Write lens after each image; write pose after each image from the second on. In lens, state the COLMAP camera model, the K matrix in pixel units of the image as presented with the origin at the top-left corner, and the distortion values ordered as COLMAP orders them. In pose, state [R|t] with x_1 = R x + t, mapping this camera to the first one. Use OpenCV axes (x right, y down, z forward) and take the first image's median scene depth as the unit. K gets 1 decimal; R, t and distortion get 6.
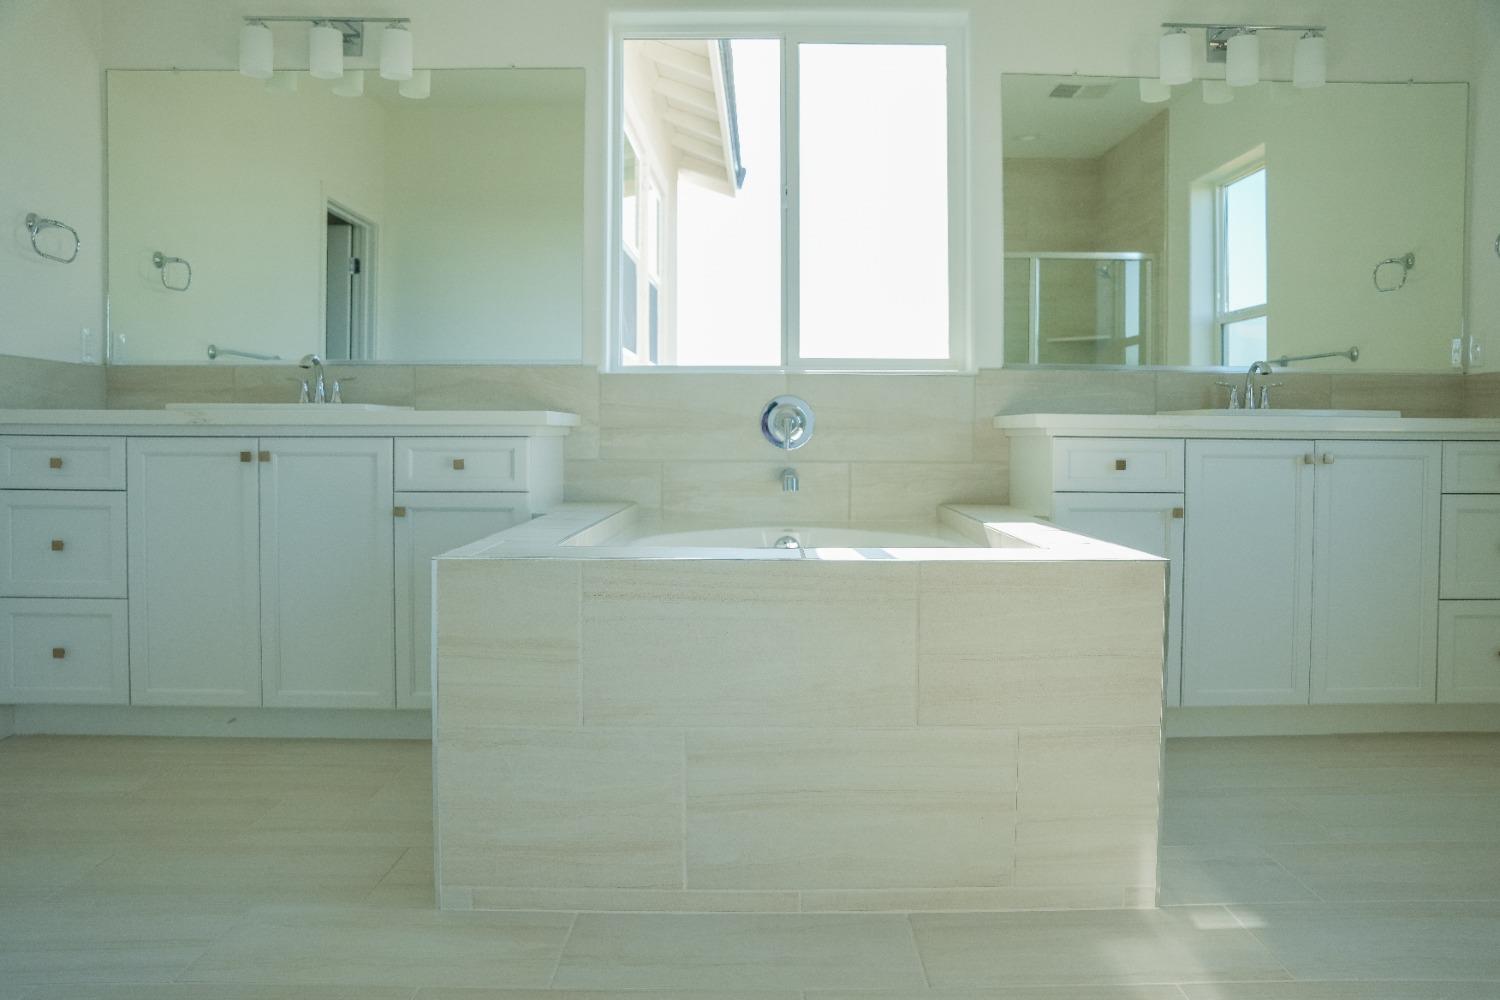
lens RADIAL K [[1129.8, 0, 719.6], [0, 1129.8, 473.8], [0, 0, 1]] dist [-0.107775, 0.005768]
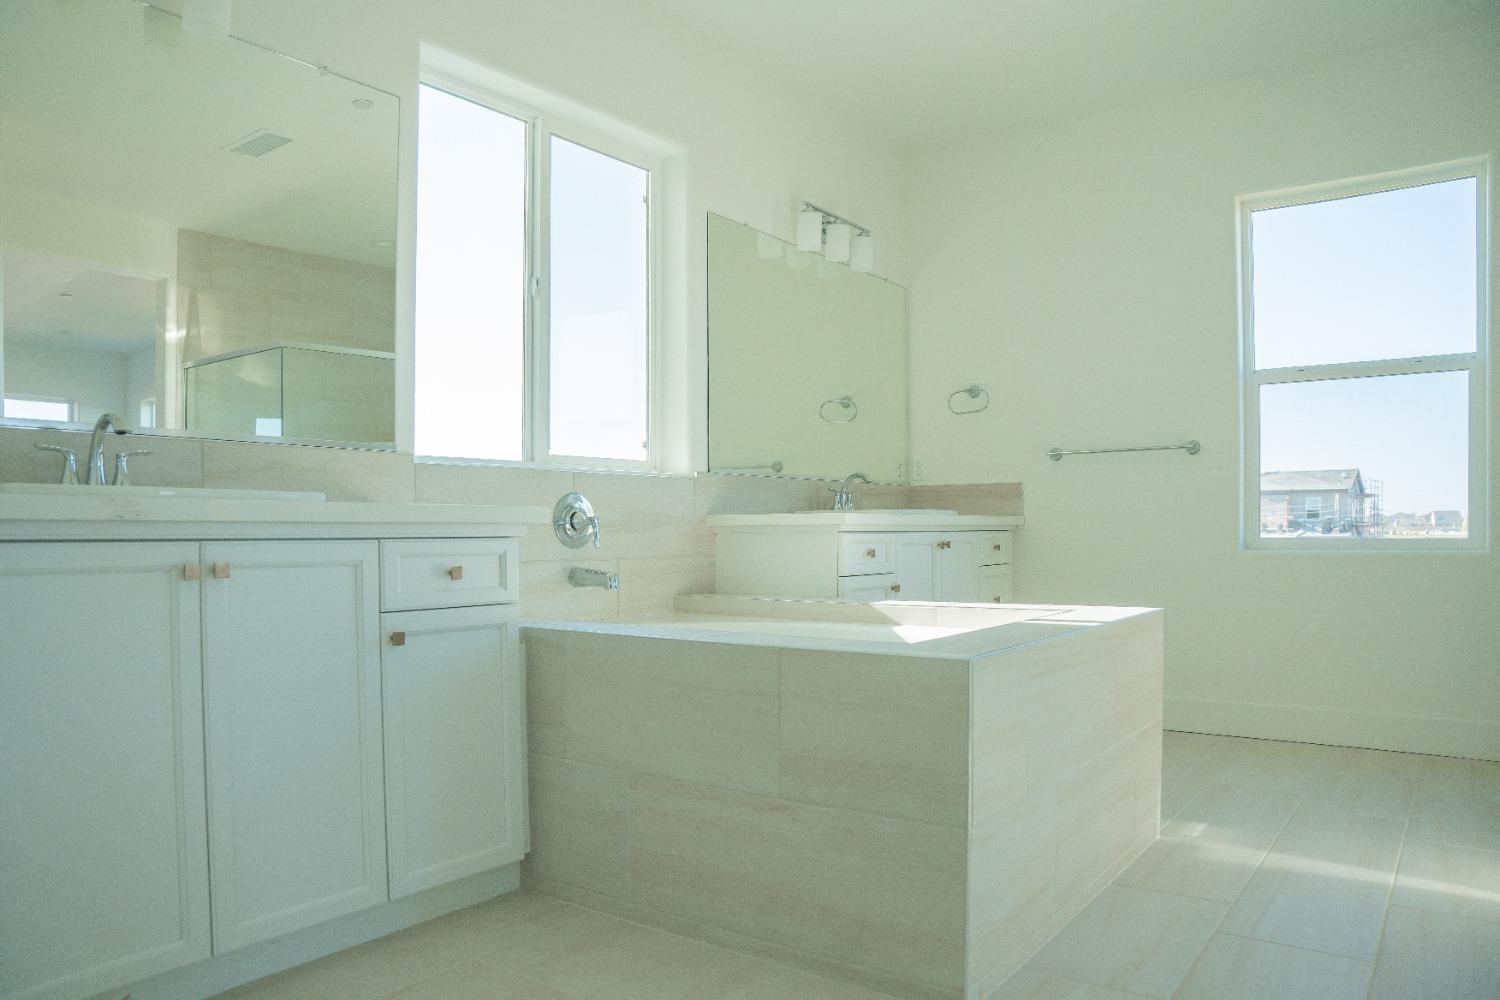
lens RADIAL K [[1065.1, 0, 742.3], [0, 1065.1, 507.6], [0, 0, 1]] dist [-0.104789, 0.037258]
pose [[0.599200, 0.010337, 0.800533, -0.649209], [0.036909, 0.998497, -0.040521, -0.015364], [-0.799748, 0.053827, 0.597918, 0.363510]]
